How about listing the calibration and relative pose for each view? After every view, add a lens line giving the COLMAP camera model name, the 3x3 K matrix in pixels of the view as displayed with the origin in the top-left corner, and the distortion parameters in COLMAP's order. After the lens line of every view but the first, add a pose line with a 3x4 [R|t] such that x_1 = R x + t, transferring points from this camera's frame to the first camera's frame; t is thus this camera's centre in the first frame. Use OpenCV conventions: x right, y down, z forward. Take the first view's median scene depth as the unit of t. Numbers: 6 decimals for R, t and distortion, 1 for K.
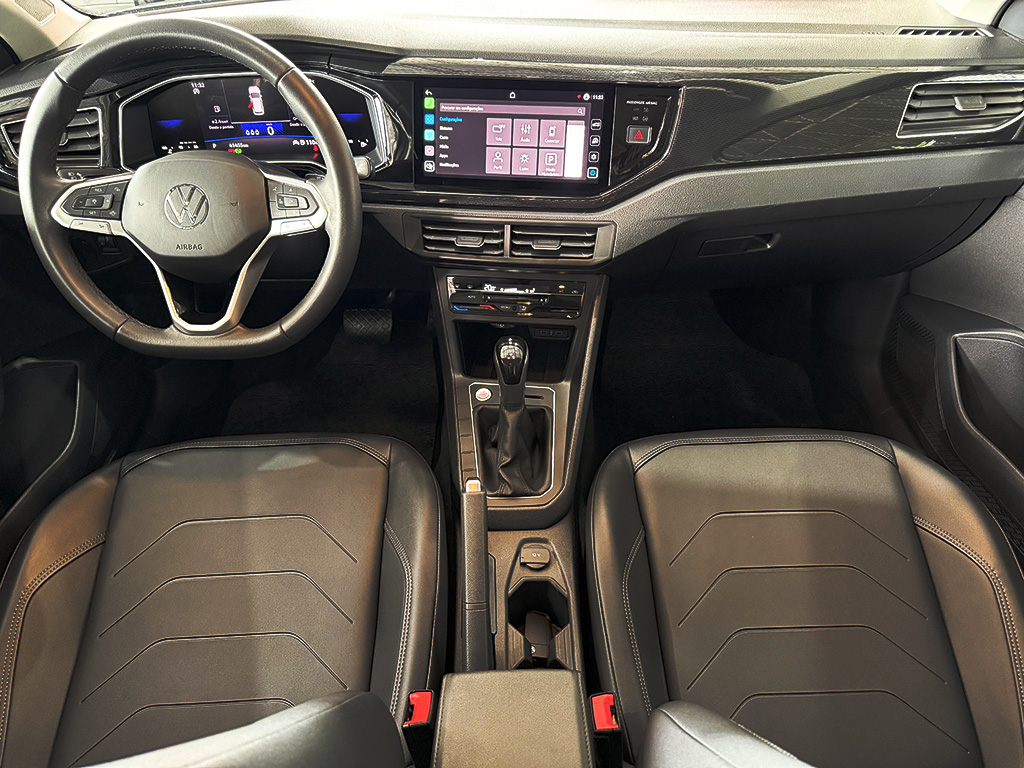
lens RADIAL K [[711.3, 0, 512.0], [0, 711.3, 384.0], [0, 0, 1]] dist [0.152362, -0.301468]
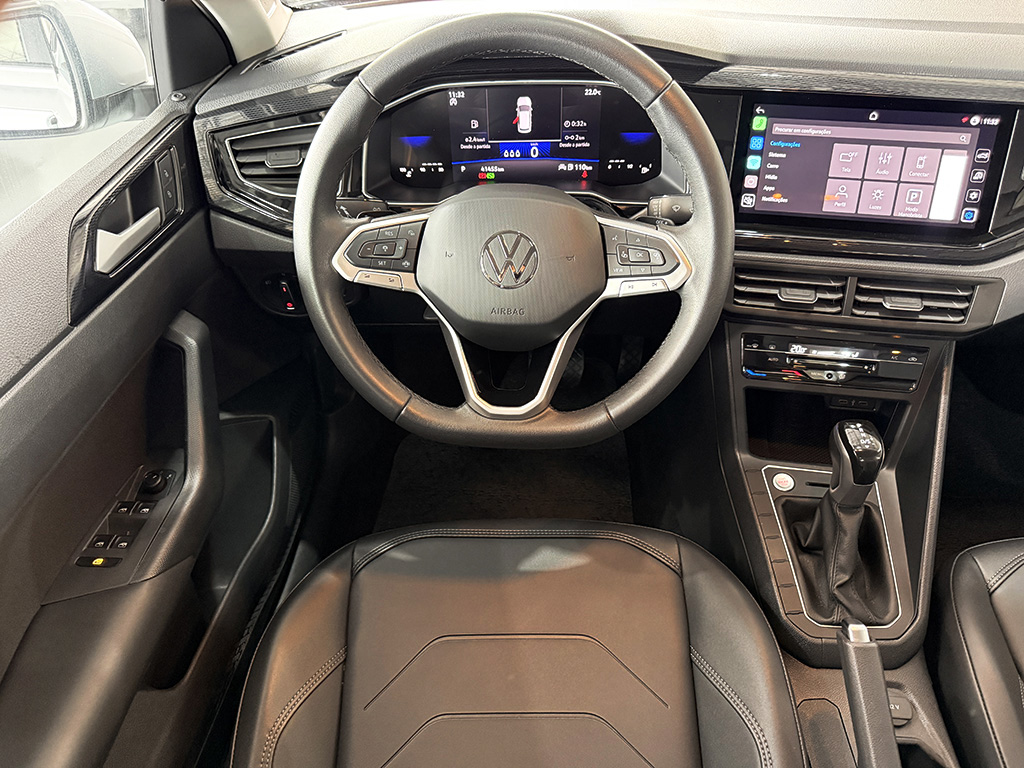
lens RADIAL K [[738.7, 0, 512.0], [0, 738.7, 384.0], [0, 0, 1]] dist [-0.001476, -0.005026]
pose [[0.998512, 0.031861, -0.044259, -0.341188], [-0.031716, 0.999489, 0.003962, -0.096984], [0.044362, -0.002553, 0.999012, 0.176657]]
